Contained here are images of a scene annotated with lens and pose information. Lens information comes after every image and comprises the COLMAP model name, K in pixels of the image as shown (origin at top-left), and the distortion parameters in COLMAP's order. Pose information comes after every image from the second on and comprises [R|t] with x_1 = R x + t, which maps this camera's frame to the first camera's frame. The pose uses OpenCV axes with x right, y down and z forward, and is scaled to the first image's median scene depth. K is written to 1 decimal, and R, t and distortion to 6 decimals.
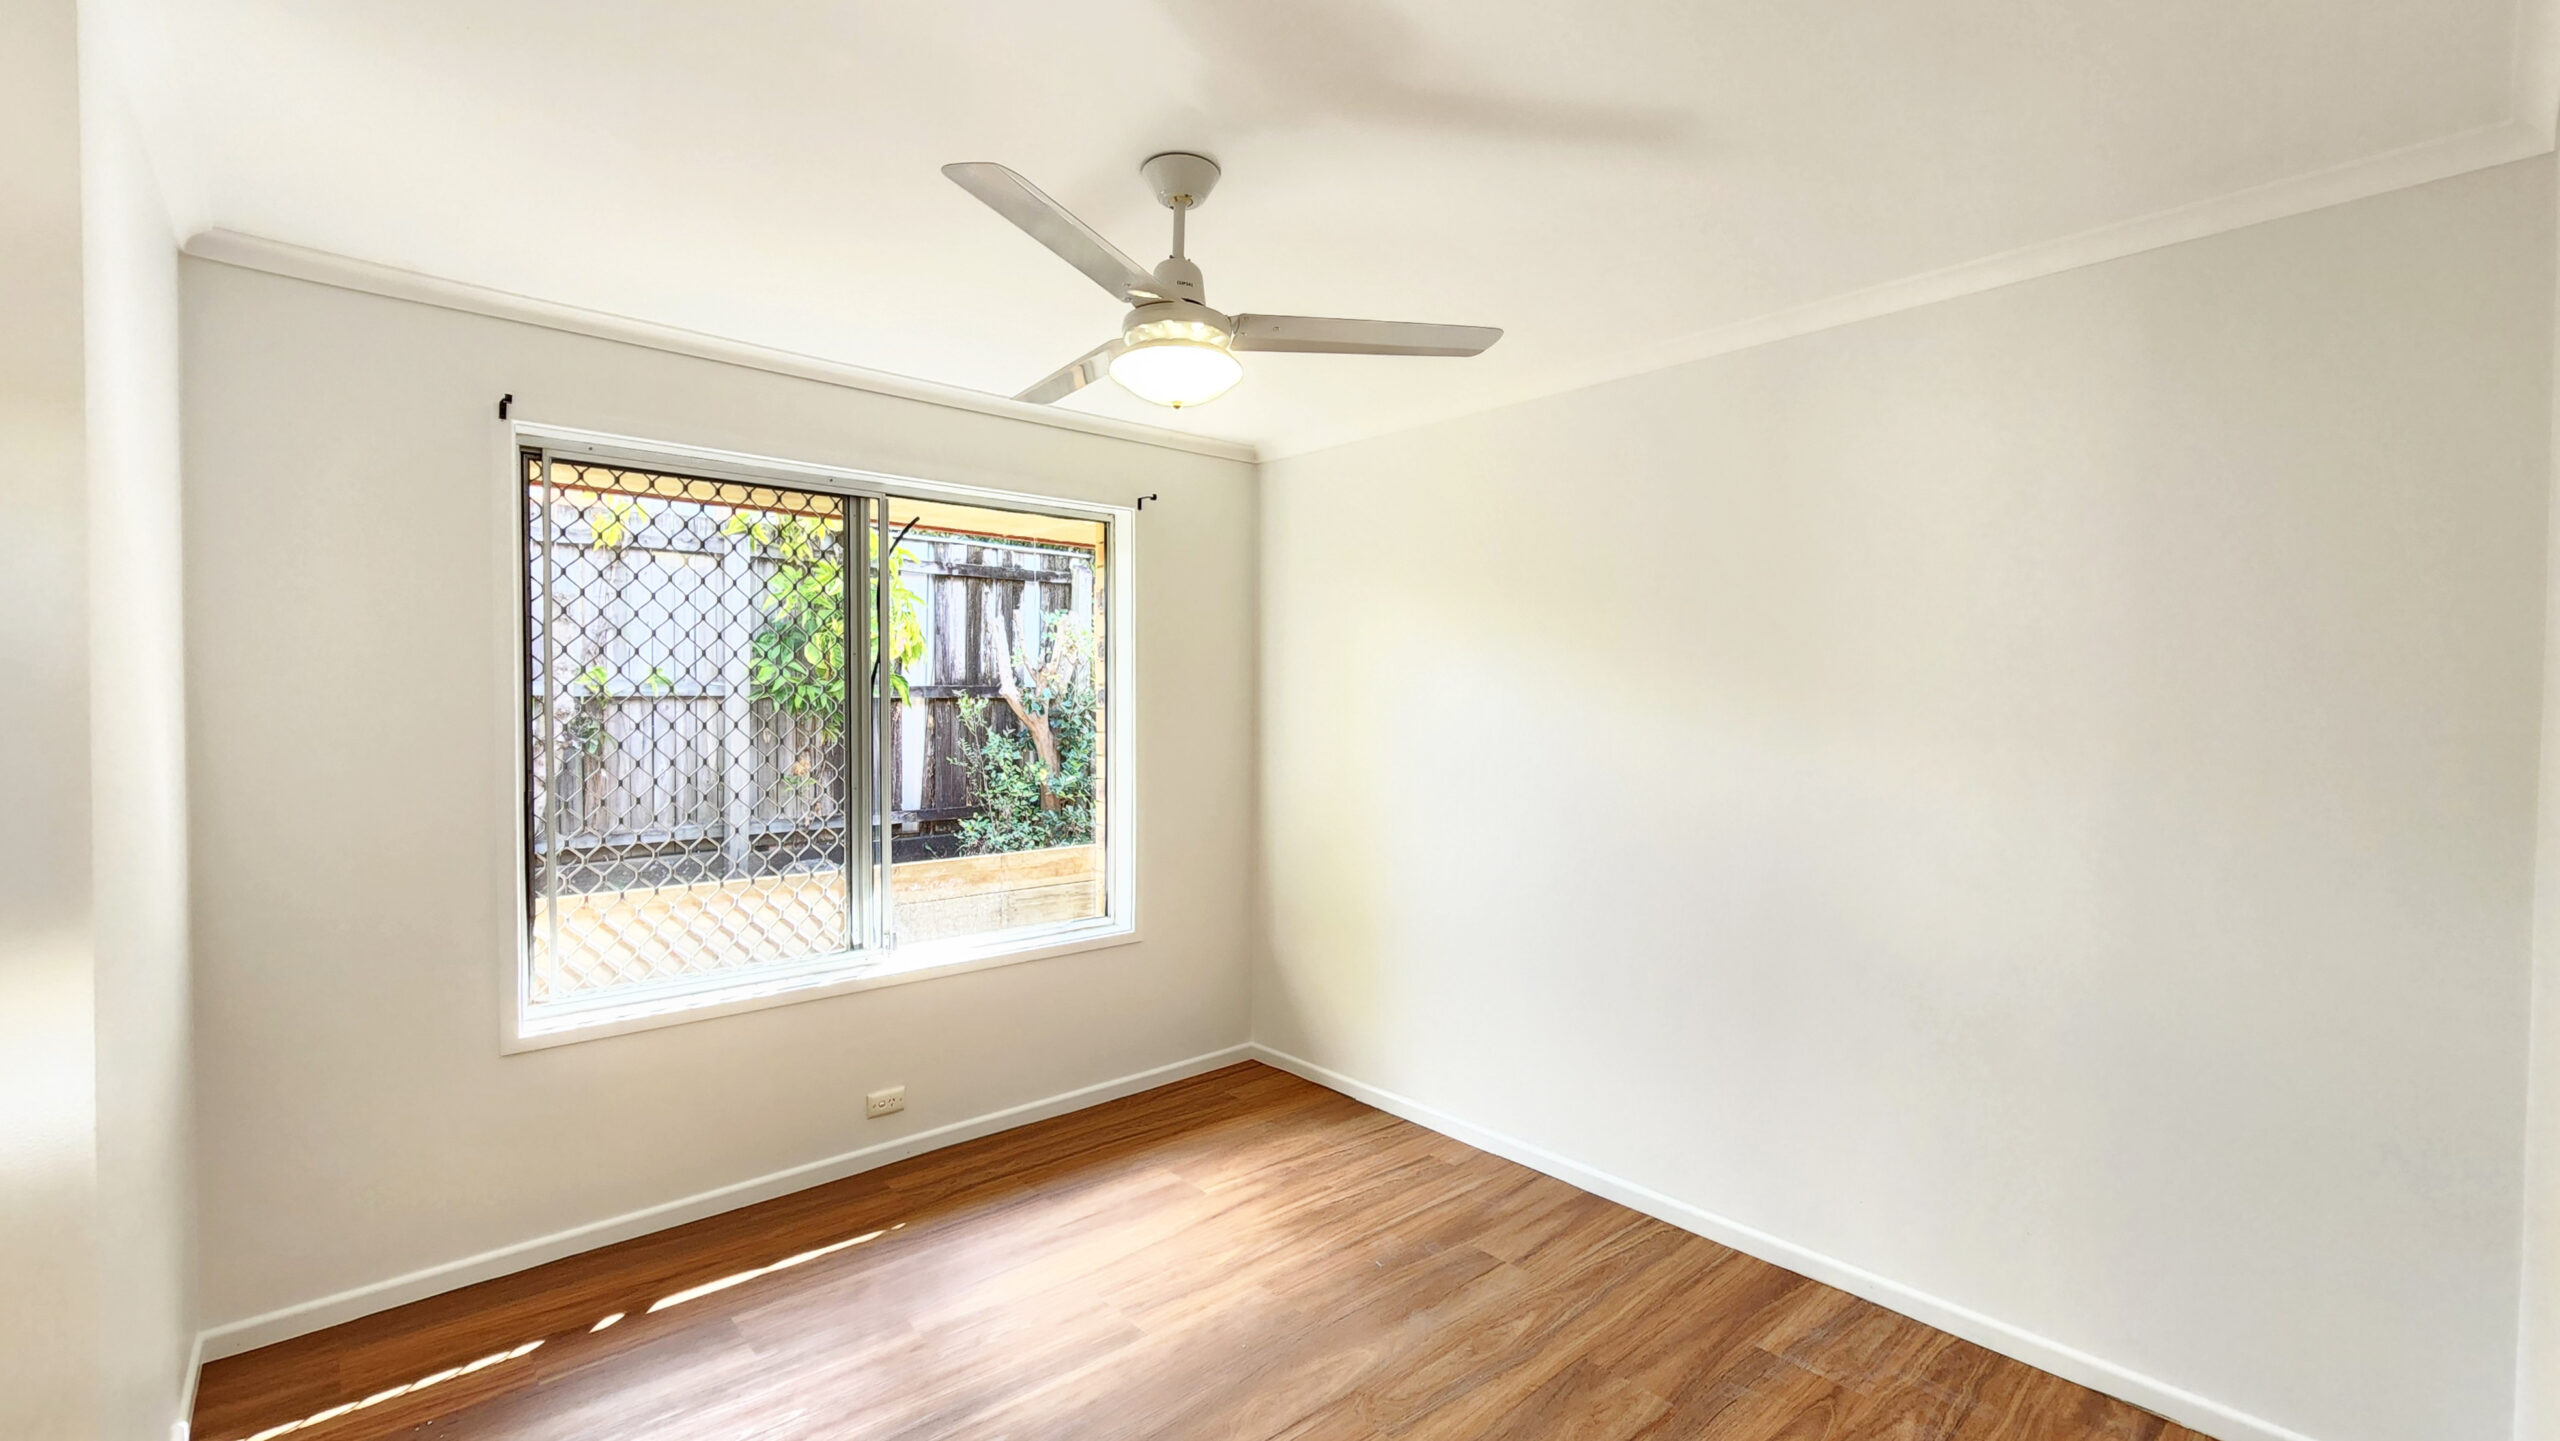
lens RADIAL K [[1075.4, 0, 1267.2], [0, 1075.4, 707.8], [0, 0, 1]] dist [0.001623, 0.000395]
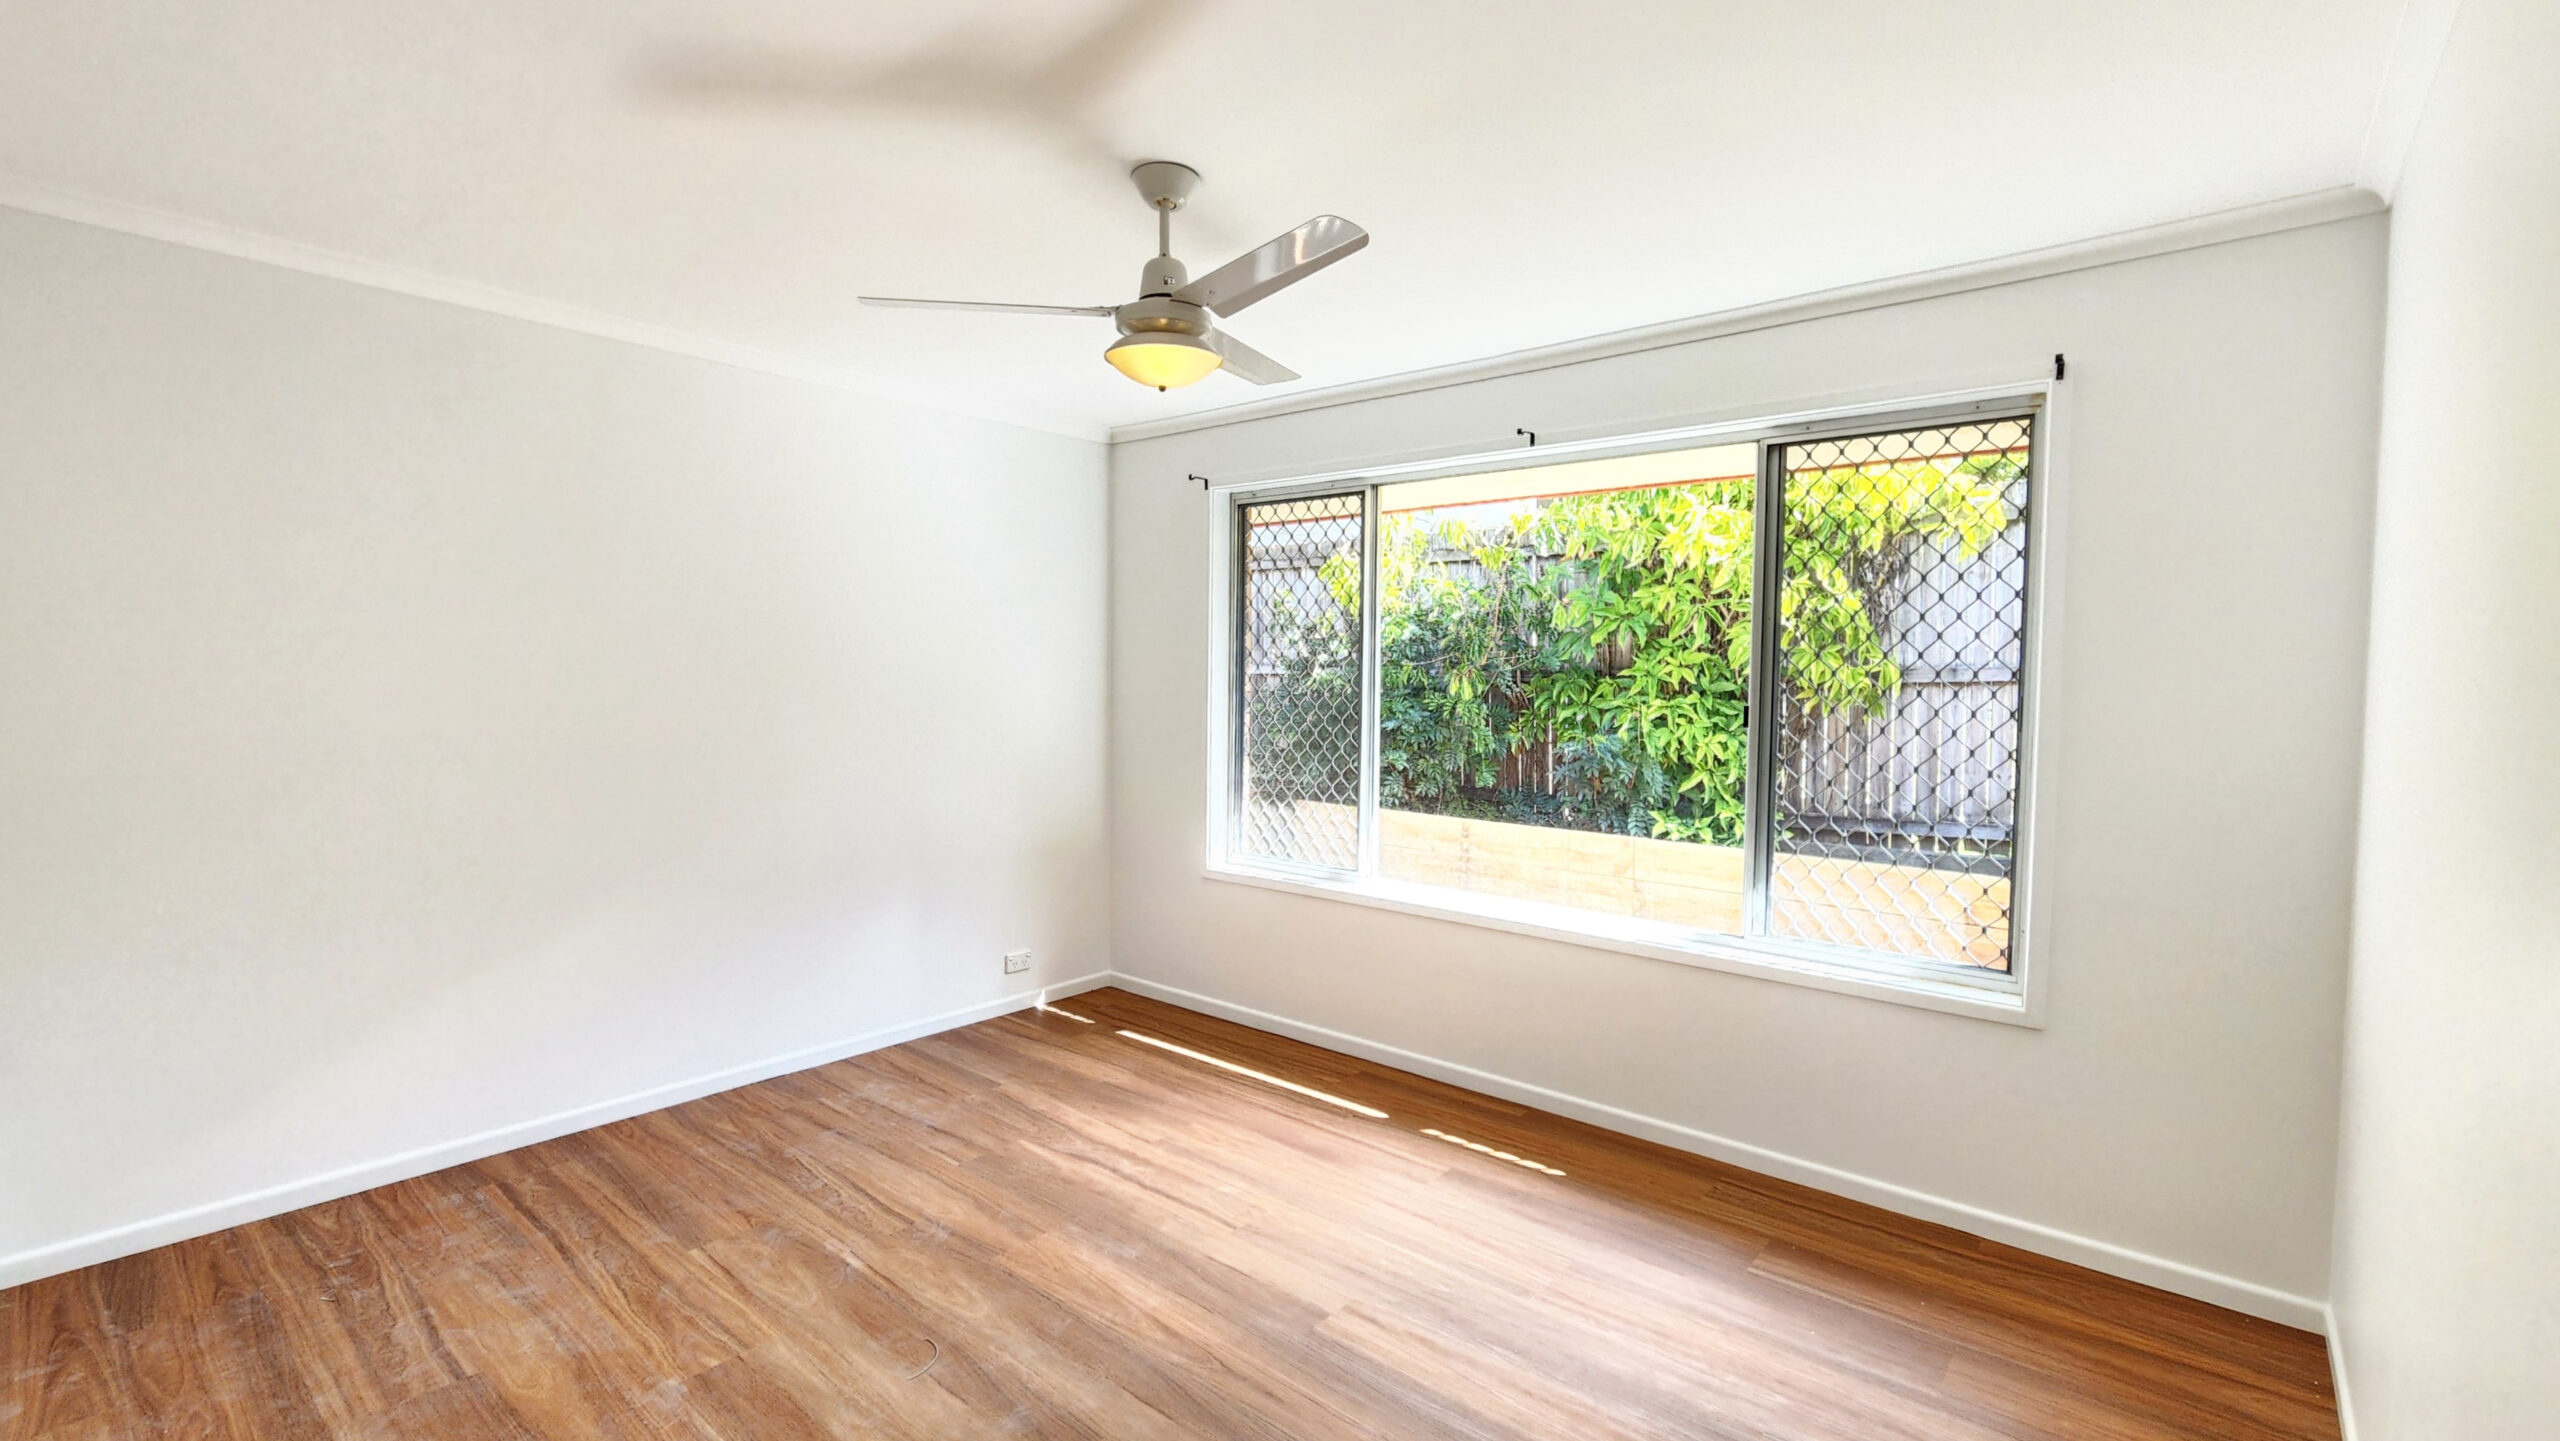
lens RADIAL K [[1075.4, 0, 1267.1], [0, 1075.4, 727.6], [0, 0, 1]] dist [0.001623, 0.000395]
pose [[0.168546, 0.060350, -0.983844, 0.502216], [-0.017980, 0.998146, 0.058147, -0.001976], [0.985530, 0.007889, 0.169319, 0.451431]]
